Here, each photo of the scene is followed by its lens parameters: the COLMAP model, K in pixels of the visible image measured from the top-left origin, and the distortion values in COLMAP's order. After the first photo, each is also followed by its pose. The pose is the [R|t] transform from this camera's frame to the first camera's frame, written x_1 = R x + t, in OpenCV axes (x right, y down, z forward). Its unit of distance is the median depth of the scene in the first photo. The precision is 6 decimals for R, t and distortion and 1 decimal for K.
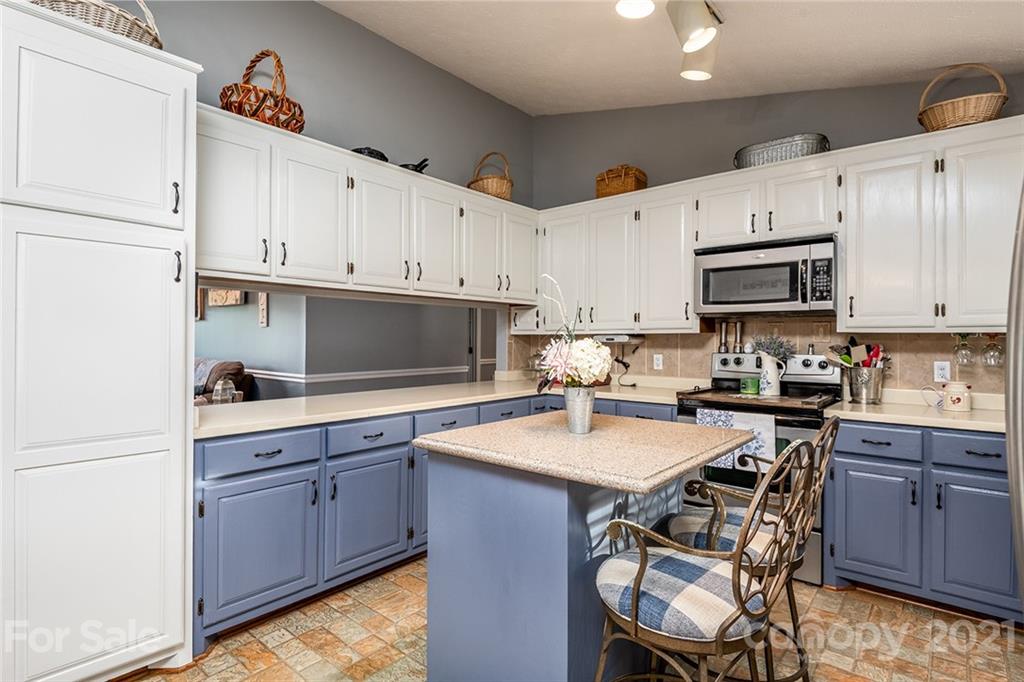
lens RADIAL K [[511.4, 0, 512.0], [0, 511.4, 341.0], [0, 0, 1]] dist [0.001692, 0.000518]
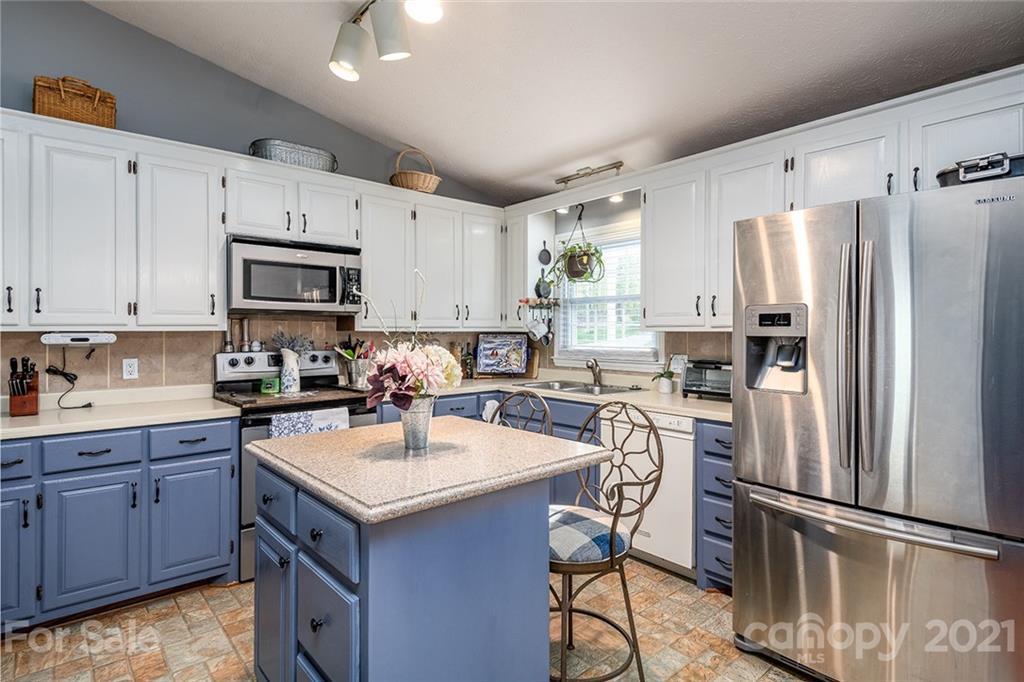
lens RADIAL K [[540.8, 0, 510.8], [0, 540.8, 337.0], [0, 0, 1]] dist [0.026797, 0.000196]
pose [[0.159474, -0.003979, 0.987194, -0.477192], [0.011239, 0.999934, 0.002215, -0.001121], [-0.987138, 0.010742, 0.159509, 0.379978]]
